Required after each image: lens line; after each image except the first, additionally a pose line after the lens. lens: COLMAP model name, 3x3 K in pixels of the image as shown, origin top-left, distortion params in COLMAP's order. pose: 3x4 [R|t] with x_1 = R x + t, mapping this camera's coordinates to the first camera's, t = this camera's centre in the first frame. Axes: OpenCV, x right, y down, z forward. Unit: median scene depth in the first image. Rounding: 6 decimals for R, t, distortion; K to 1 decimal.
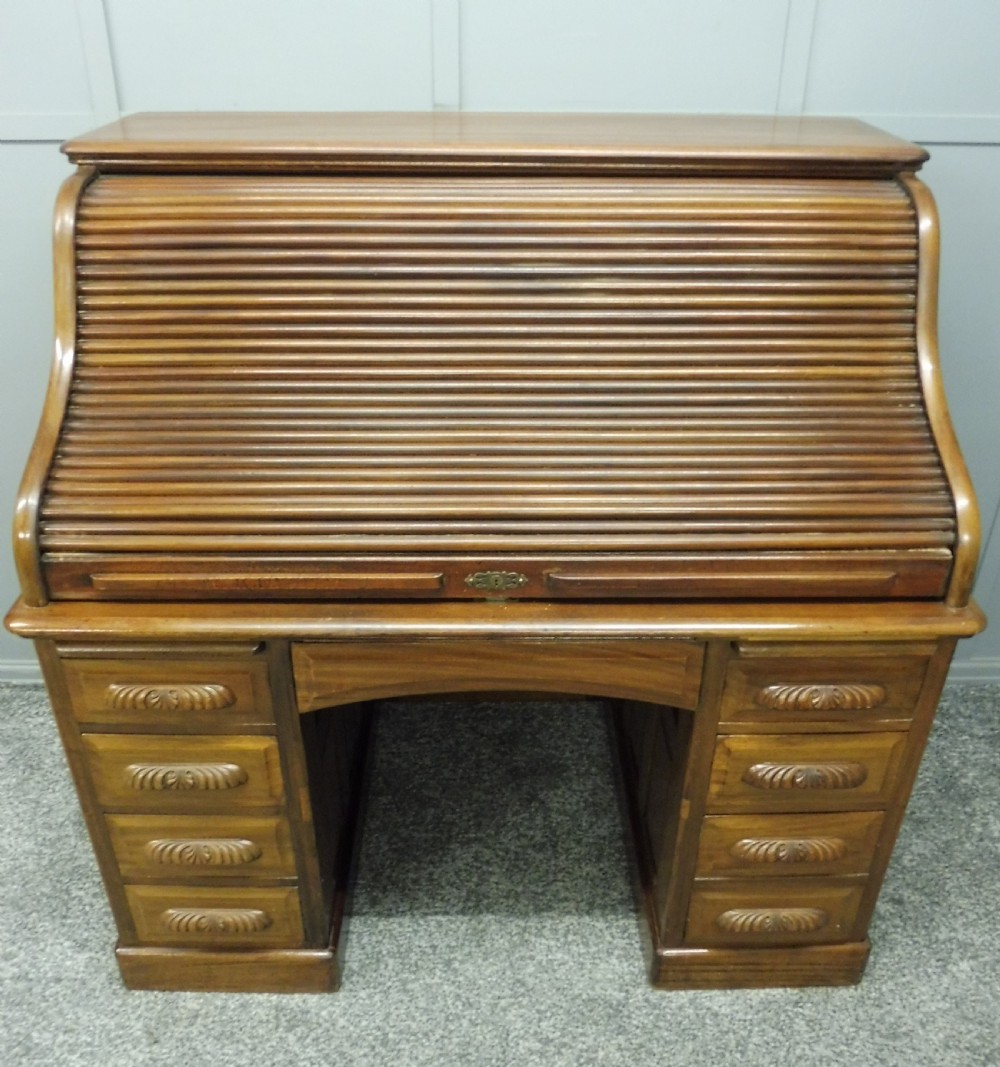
lens RADIAL K [[991.0, 0, 500.3], [0, 991.0, 516.9], [0, 0, 1]] dist [-0.053196, 0.000000]
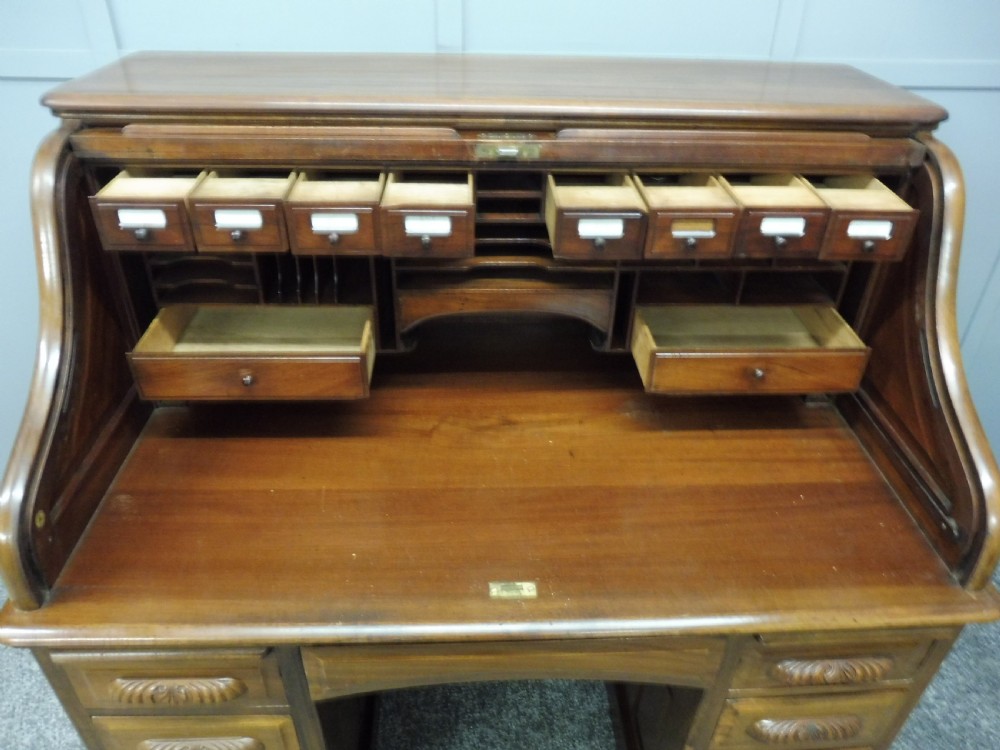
lens RADIAL K [[731.1, 0, 506.4], [0, 731.1, 382.6], [0, 0, 1]] dist [-0.059085, 0.025977]
pose [[0.999237, -0.004821, 0.038758, -0.029645], [0.002005, 0.997376, 0.072368, -0.134715], [-0.039005, -0.072236, 0.996625, 0.241311]]
